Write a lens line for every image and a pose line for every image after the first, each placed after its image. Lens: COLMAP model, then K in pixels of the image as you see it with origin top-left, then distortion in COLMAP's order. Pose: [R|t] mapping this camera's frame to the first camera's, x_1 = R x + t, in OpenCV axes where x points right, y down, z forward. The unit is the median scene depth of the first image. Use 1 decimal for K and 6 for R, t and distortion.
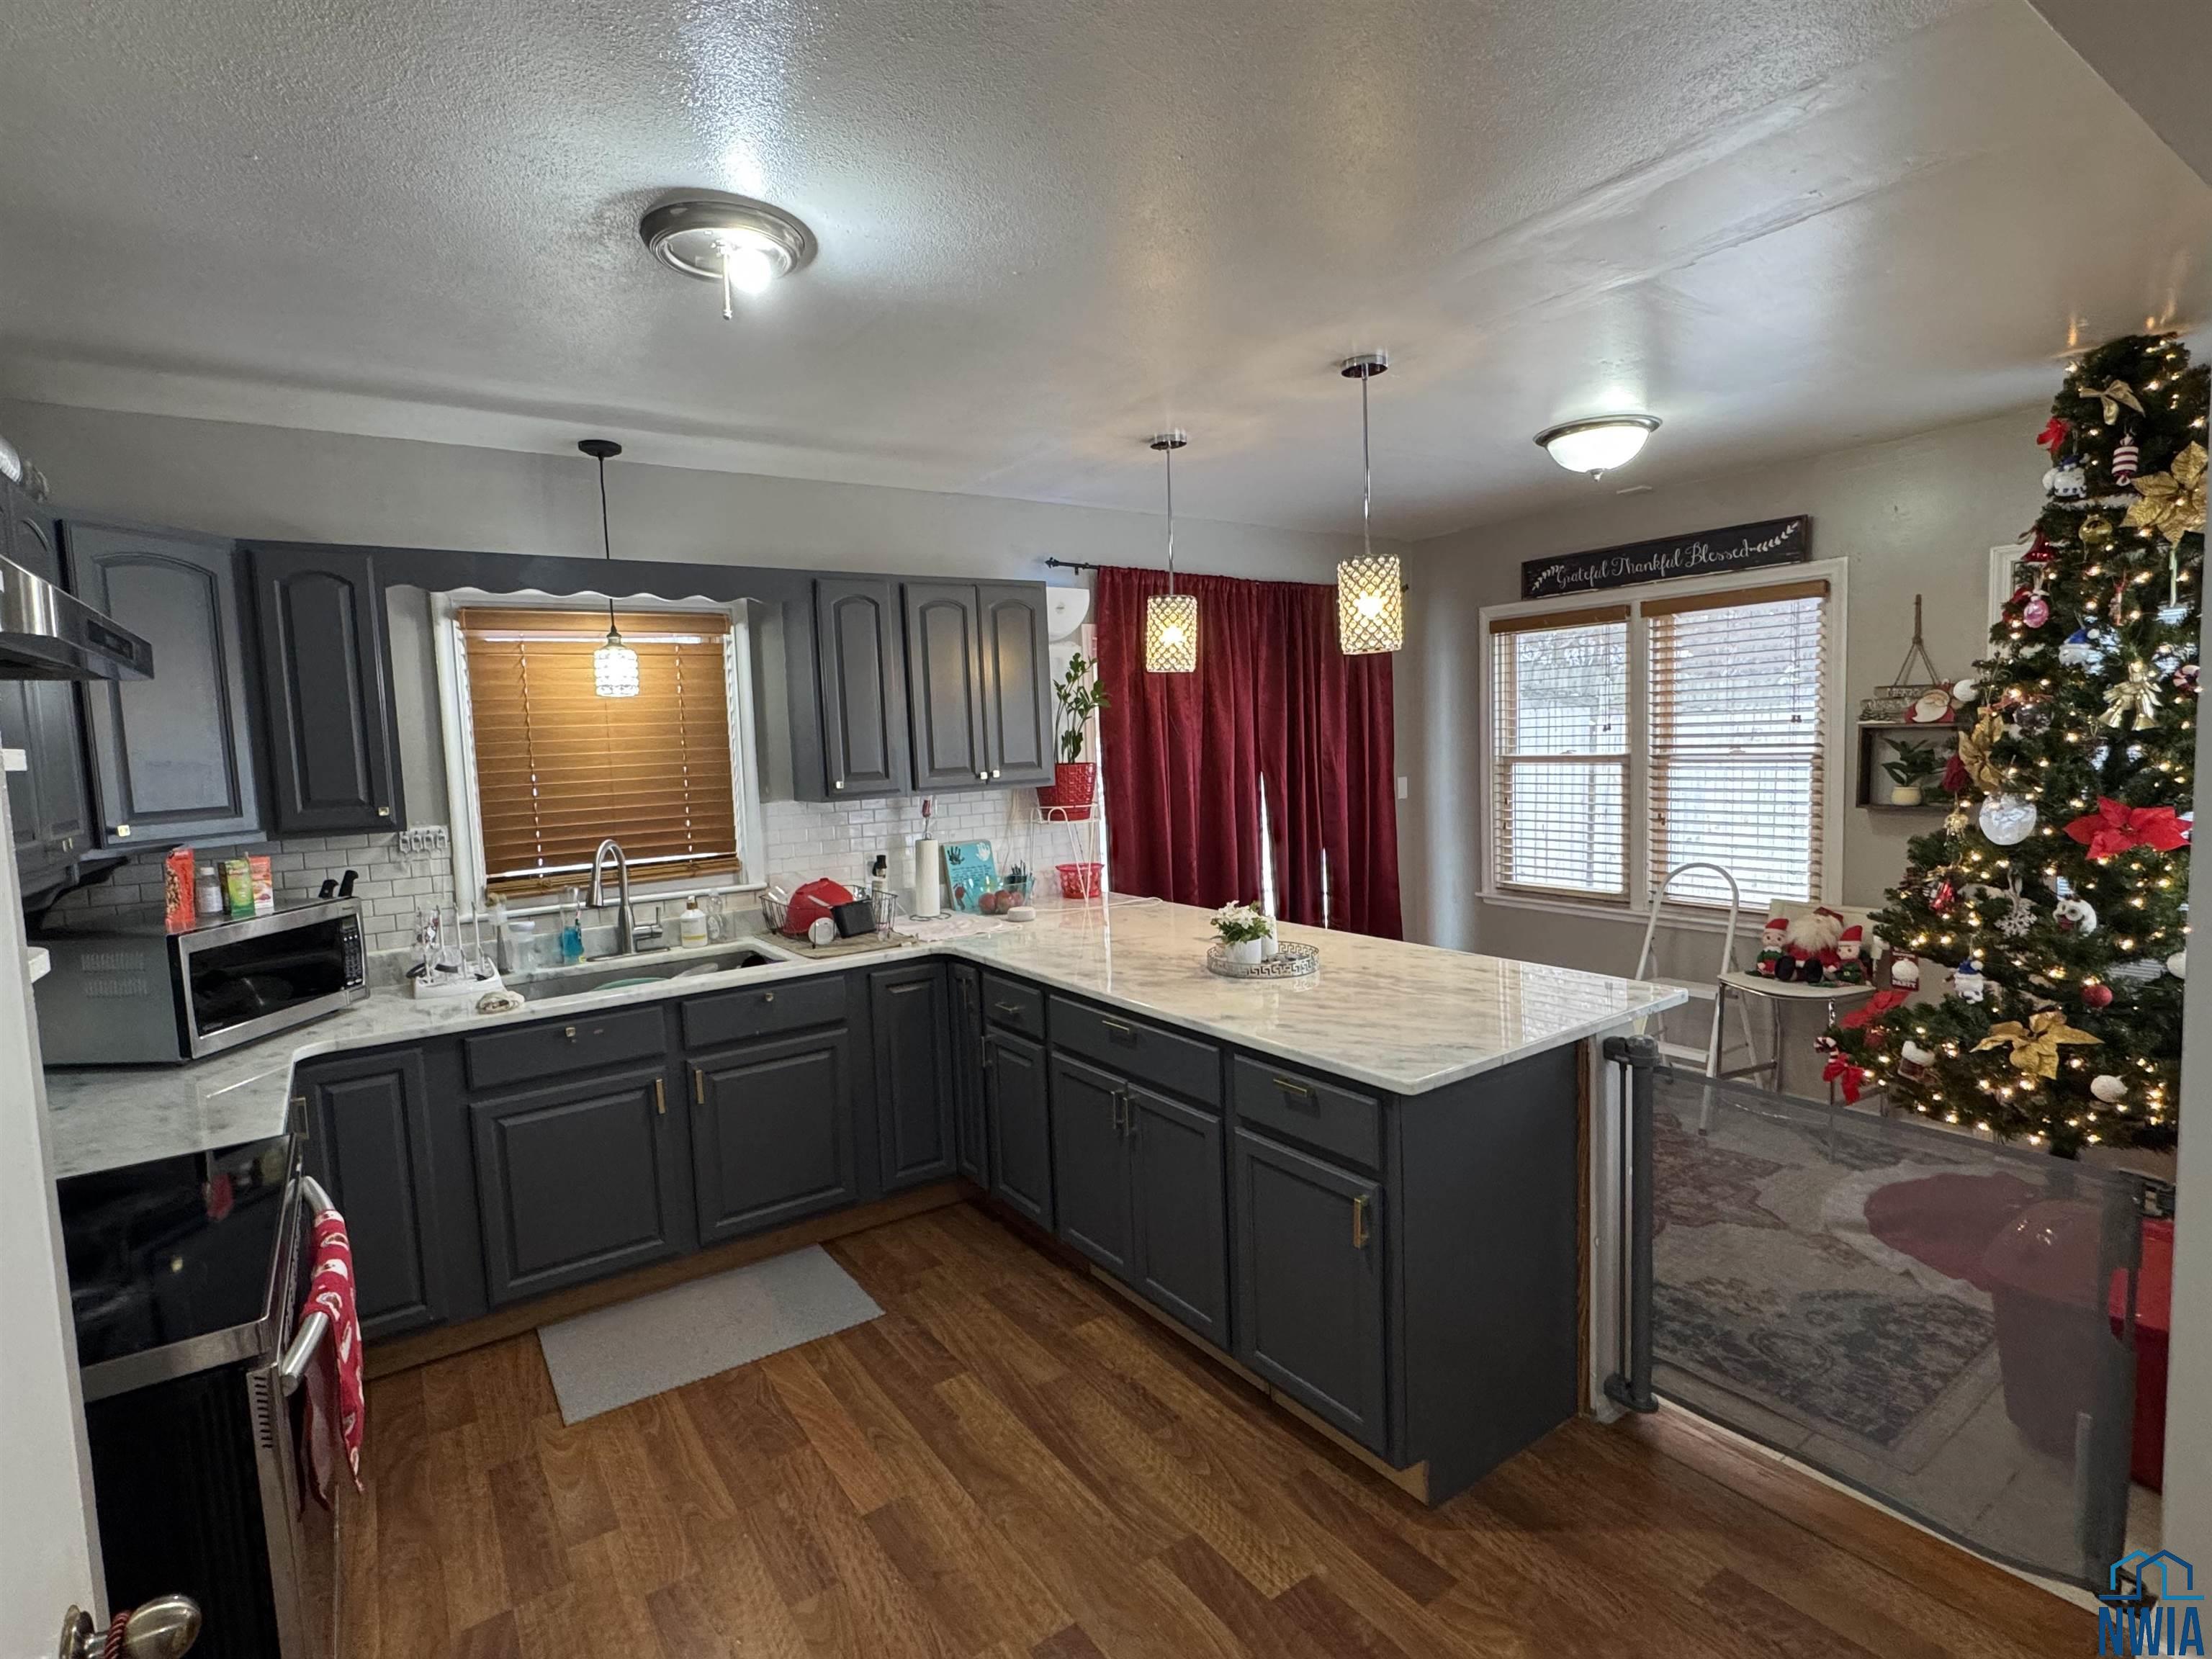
lens RADIAL K [[1082.9, 0, 1096.6], [0, 1082.9, 827.3], [0, 0, 1]] dist [-0.004545, 0.001345]
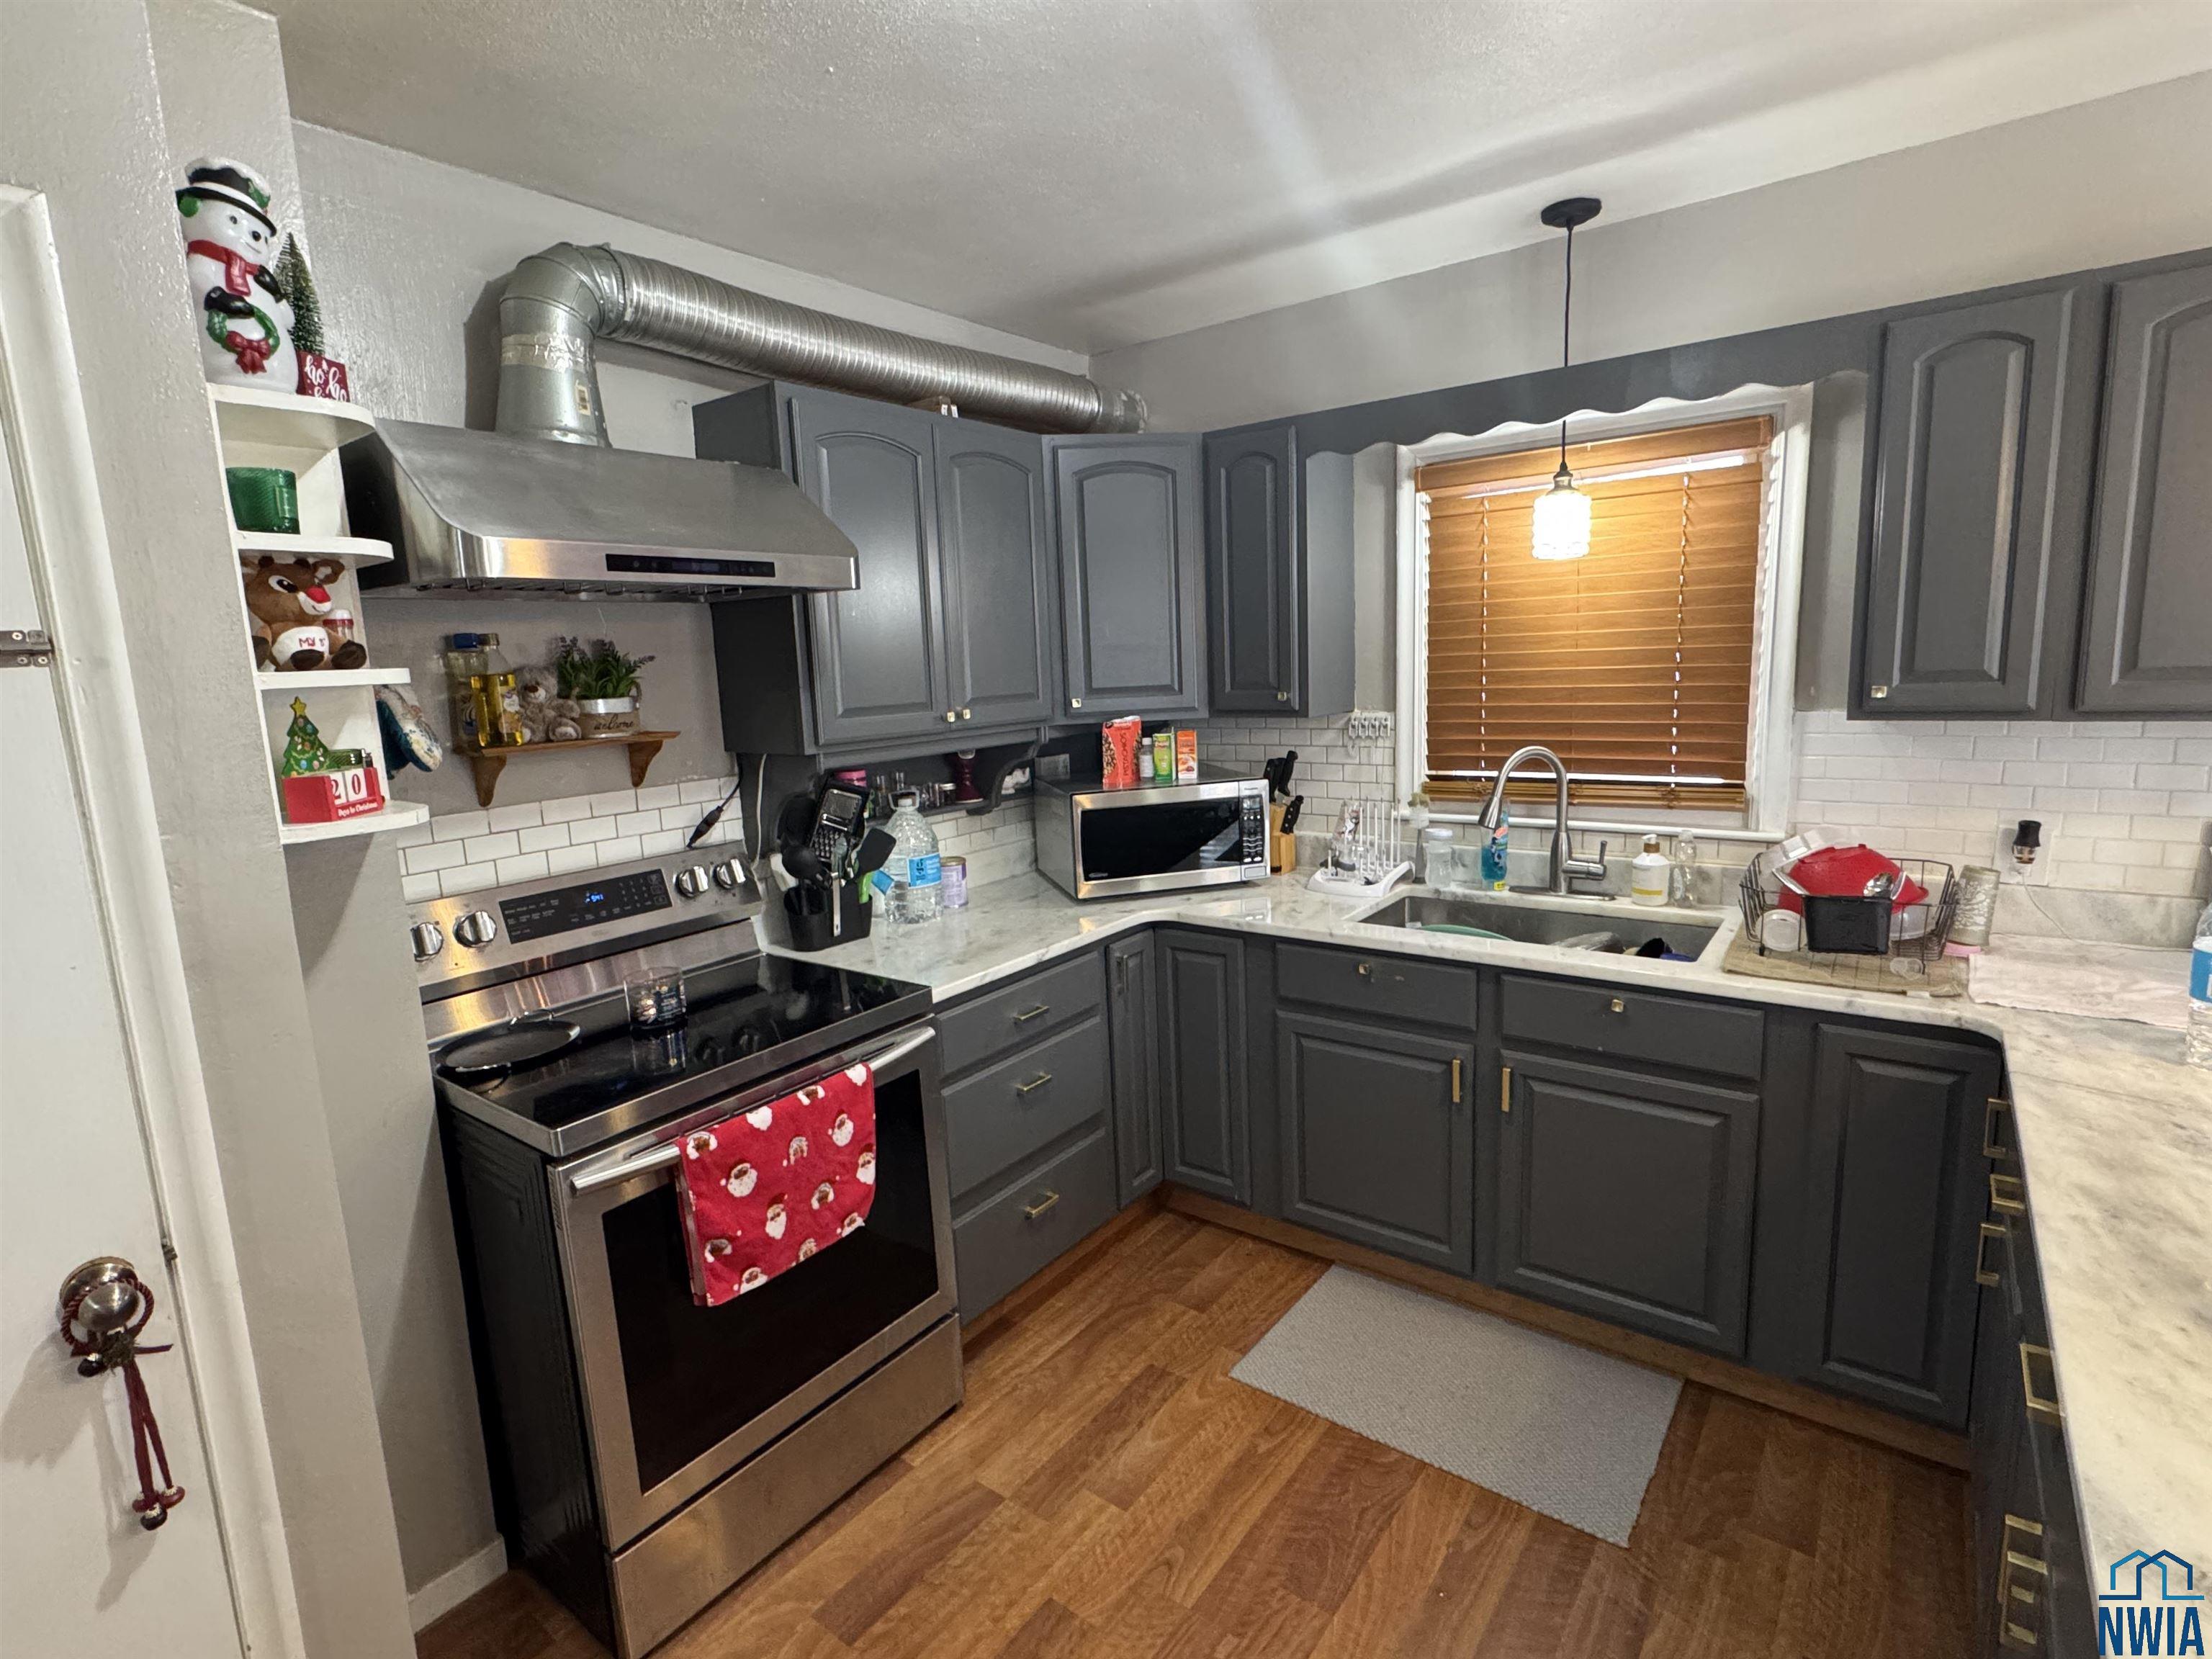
lens RADIAL K [[1082.9, 0, 1093.6], [0, 1082.9, 827.9], [0, 0, 1]] dist [-0.004545, 0.001345]
pose [[0.311526, 0.177851, -0.933446, 0.197980], [-0.050786, 0.984041, 0.170542, -0.048536], [0.948880, -0.005722, 0.315586, 0.456855]]
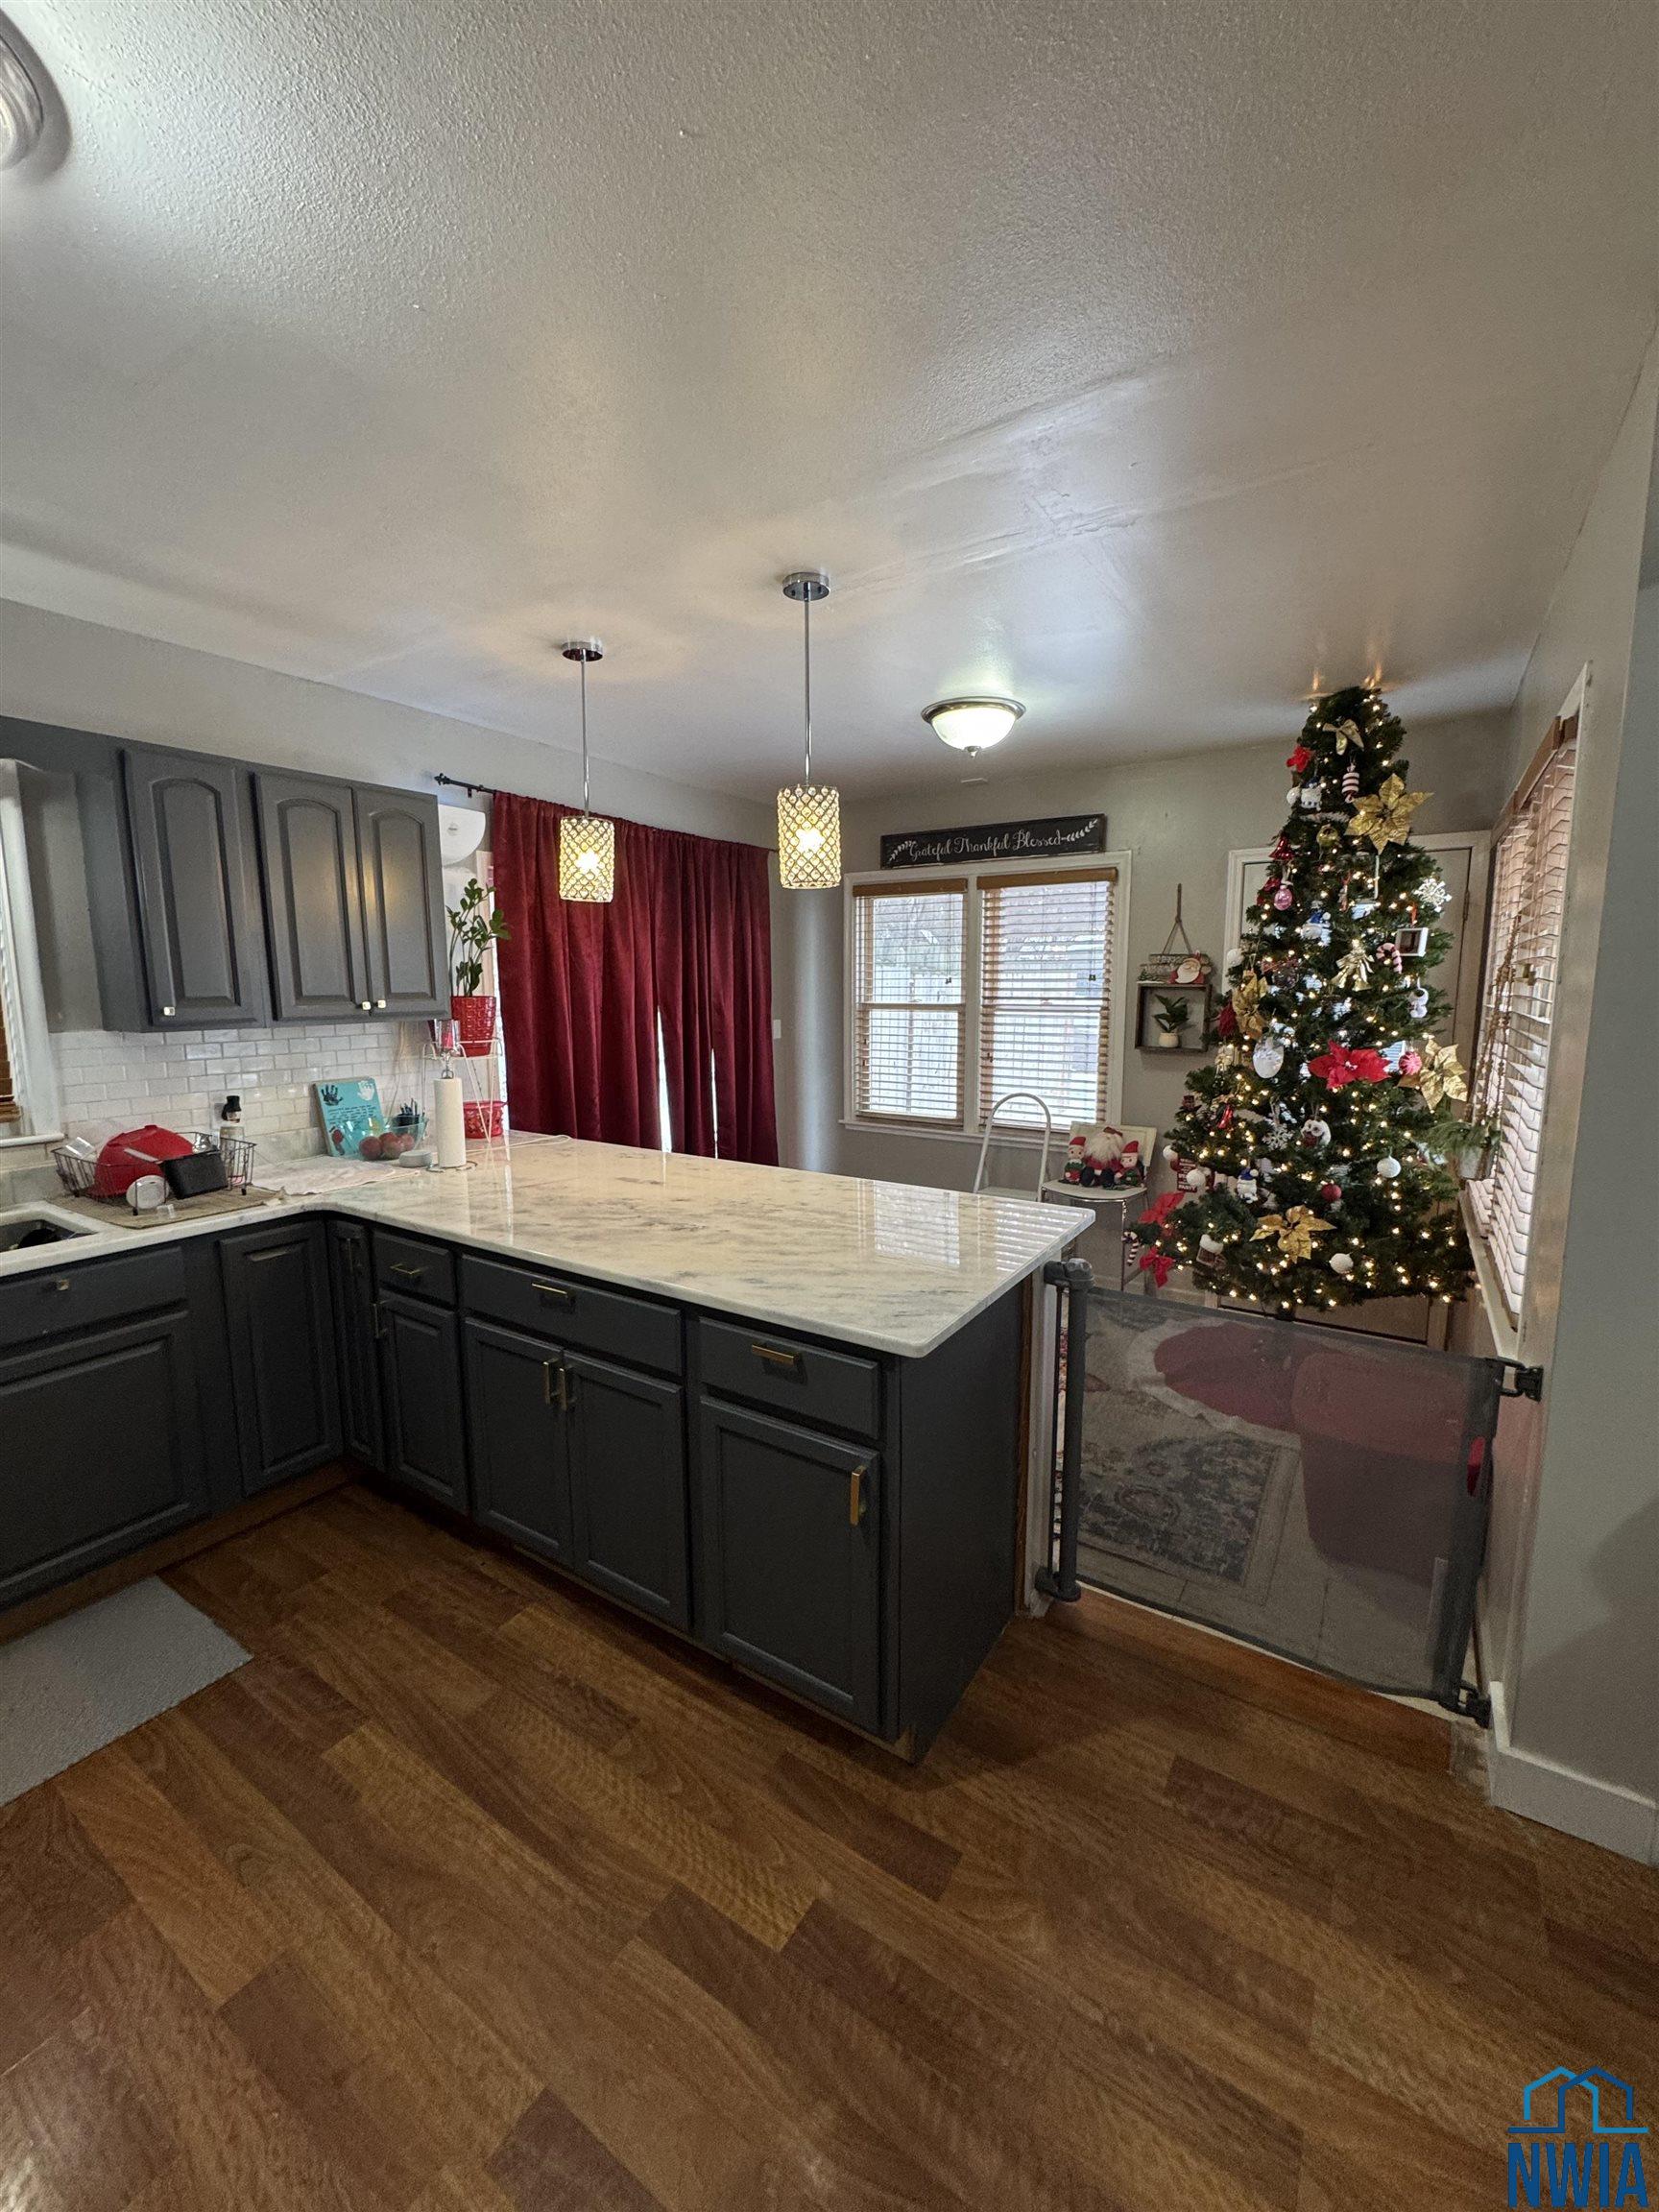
lens RADIAL K [[879.2, 0, 833.3], [0, 879.2, 1102.6], [0, 0, 1]] dist [-0.001538, 0.000306]
pose [[0.922294, -0.016112, 0.386152, -0.035112], [-0.000834, 0.999045, 0.043679, 0.000116], [-0.386487, -0.040607, 0.921400, 0.211528]]
